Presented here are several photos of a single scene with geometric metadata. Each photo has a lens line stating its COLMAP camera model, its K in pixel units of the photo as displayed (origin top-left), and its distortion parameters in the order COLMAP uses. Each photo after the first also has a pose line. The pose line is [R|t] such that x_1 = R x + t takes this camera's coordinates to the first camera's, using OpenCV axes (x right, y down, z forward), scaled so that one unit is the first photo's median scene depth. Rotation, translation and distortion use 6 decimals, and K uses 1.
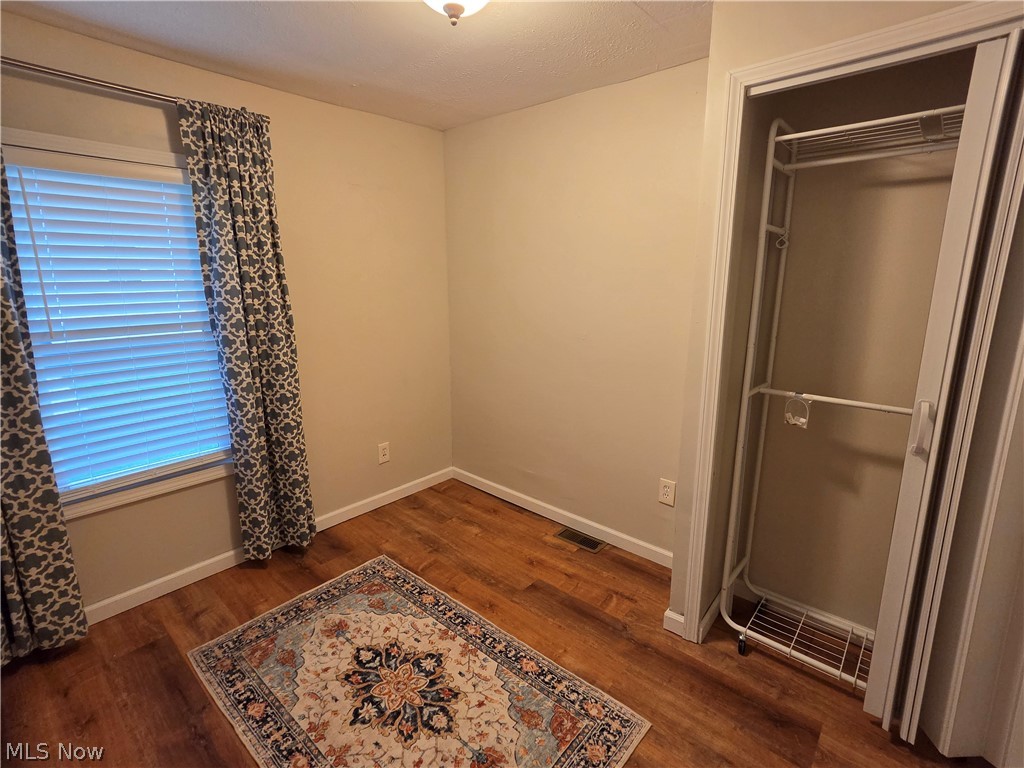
lens RADIAL K [[482.9, 0, 506.2], [0, 482.9, 378.7], [0, 0, 1]] dist [0.003329, -0.000352]
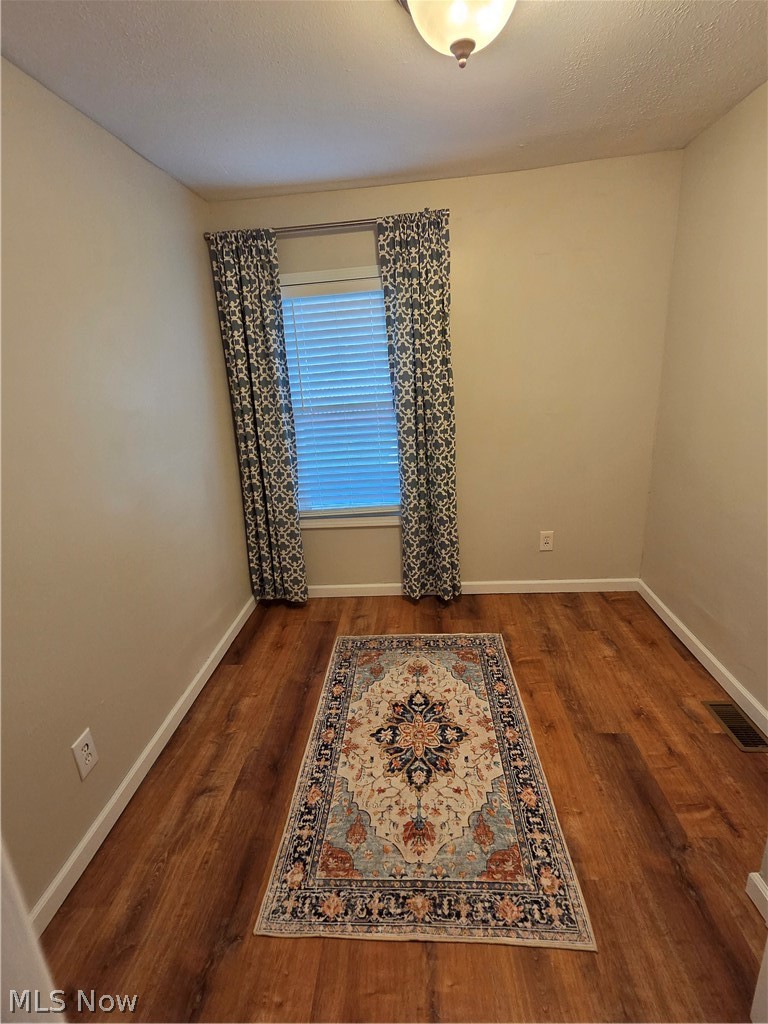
lens RADIAL K [[482.9, 0, 378.3], [0, 482.9, 516.6], [0, 0, 1]] dist [0.003329, -0.000352]
pose [[0.603910, 0.205073, -0.770219, 0.418507], [-0.104351, 0.978360, 0.178671, -0.048895], [0.790192, -0.027528, 0.612241, 0.208747]]
